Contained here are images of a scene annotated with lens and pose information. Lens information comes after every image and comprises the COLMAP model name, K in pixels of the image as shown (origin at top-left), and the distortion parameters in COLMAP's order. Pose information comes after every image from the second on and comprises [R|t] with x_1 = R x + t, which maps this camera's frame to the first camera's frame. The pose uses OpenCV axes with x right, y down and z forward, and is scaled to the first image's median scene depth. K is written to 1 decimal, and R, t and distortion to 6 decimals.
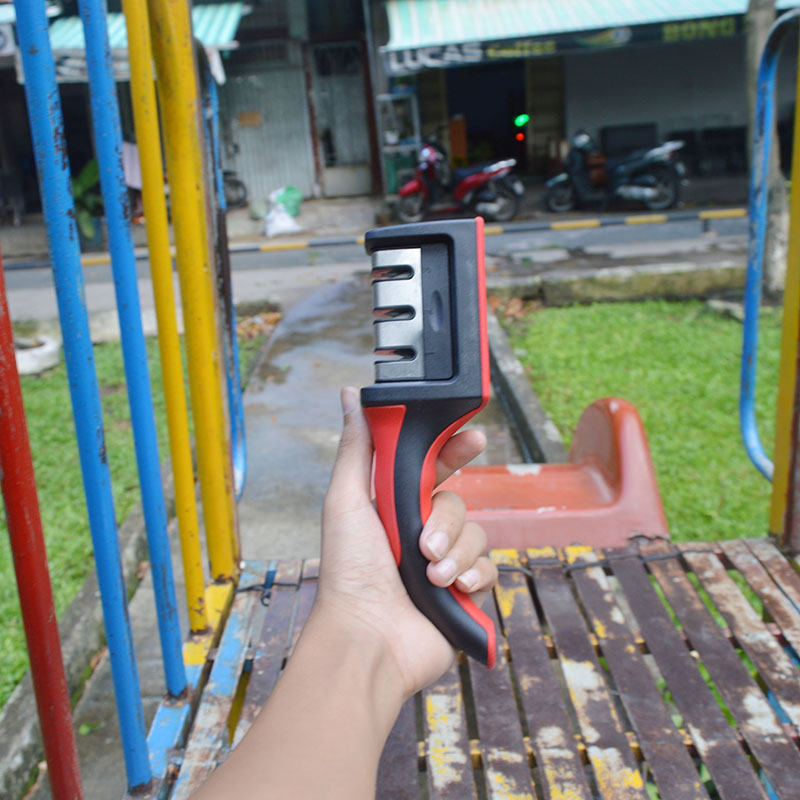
lens RADIAL K [[936.0, 0, 400.0], [0, 936.0, 400.0], [0, 0, 1]] dist [-0.017469, 0.011100]
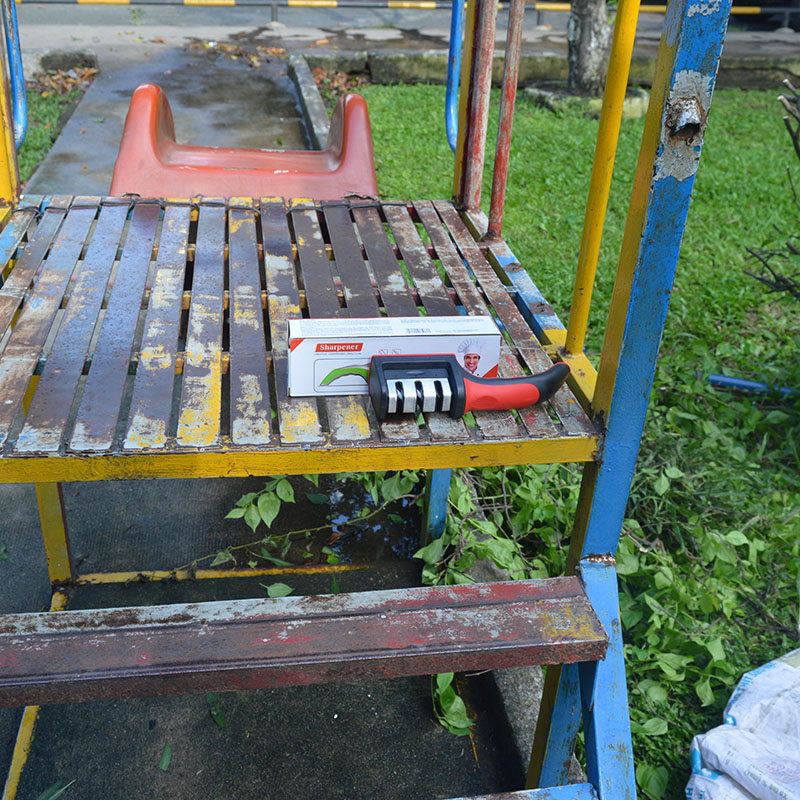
lens RADIAL K [[951.0, 0, 400.0], [0, 951.0, 400.0], [0, 0, 1]] dist [0.000484, -0.022947]
pose [[0.985161, 0.022780, 0.170117, 0.110899], [-0.056622, 0.978801, 0.196830, 0.166111], [-0.162027, -0.203541, 0.965566, -0.314620]]
